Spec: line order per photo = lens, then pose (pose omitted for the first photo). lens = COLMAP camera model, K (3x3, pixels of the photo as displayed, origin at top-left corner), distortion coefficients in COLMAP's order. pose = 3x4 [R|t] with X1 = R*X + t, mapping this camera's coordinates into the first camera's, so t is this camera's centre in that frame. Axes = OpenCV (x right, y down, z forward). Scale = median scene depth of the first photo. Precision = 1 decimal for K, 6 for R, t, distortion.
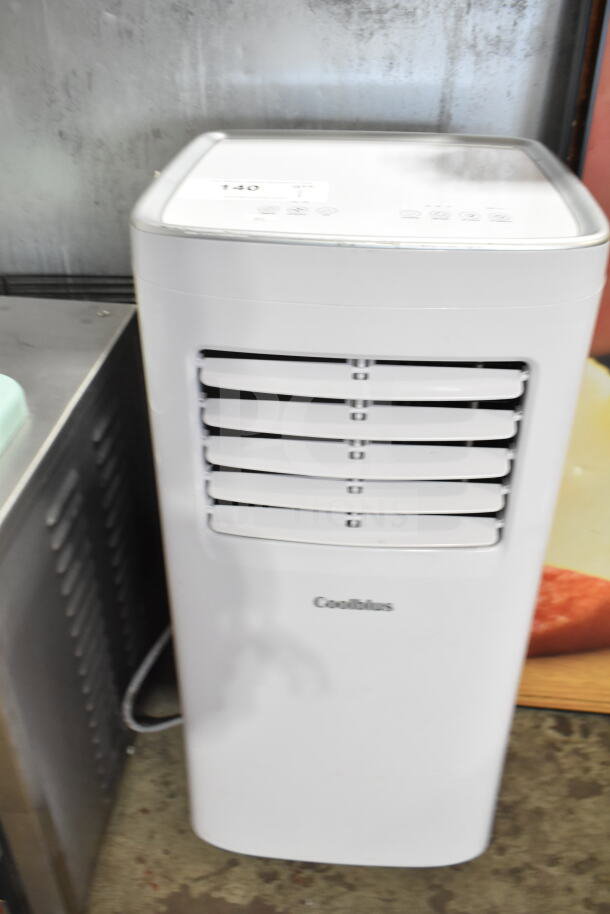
lens RADIAL K [[803.8, 0, 308.7], [0, 803.8, 453.3], [0, 0, 1]] dist [-0.039558, 0.017398]
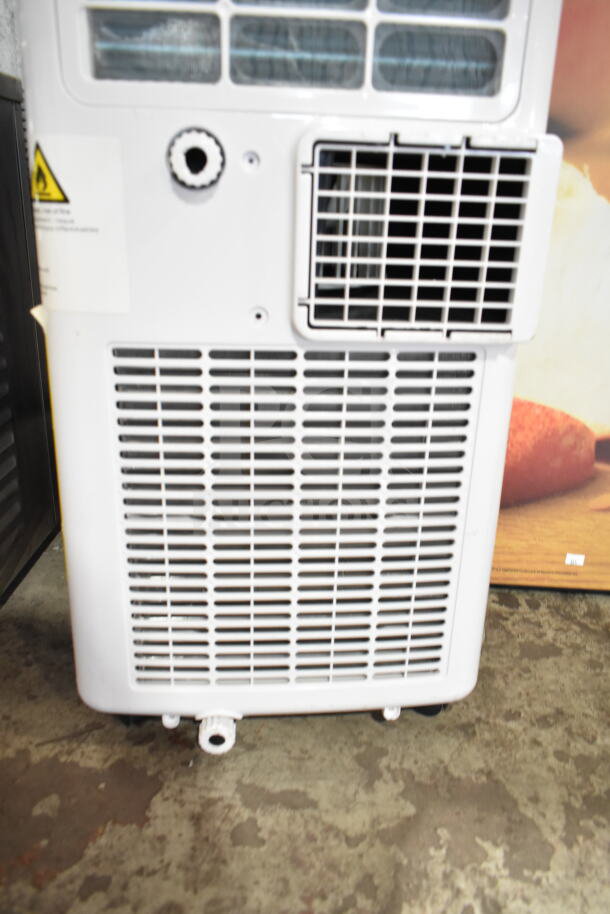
lens RADIAL K [[700.9, 0, 306.9], [0, 700.9, 462.8], [0, 0, 1]] dist [-0.027750, 0.011808]
pose [[0.997378, -0.001229, 0.072357, 0.059345], [0.016919, 0.976107, -0.216633, 0.434064], [-0.070362, 0.217289, 0.973568, 0.303824]]
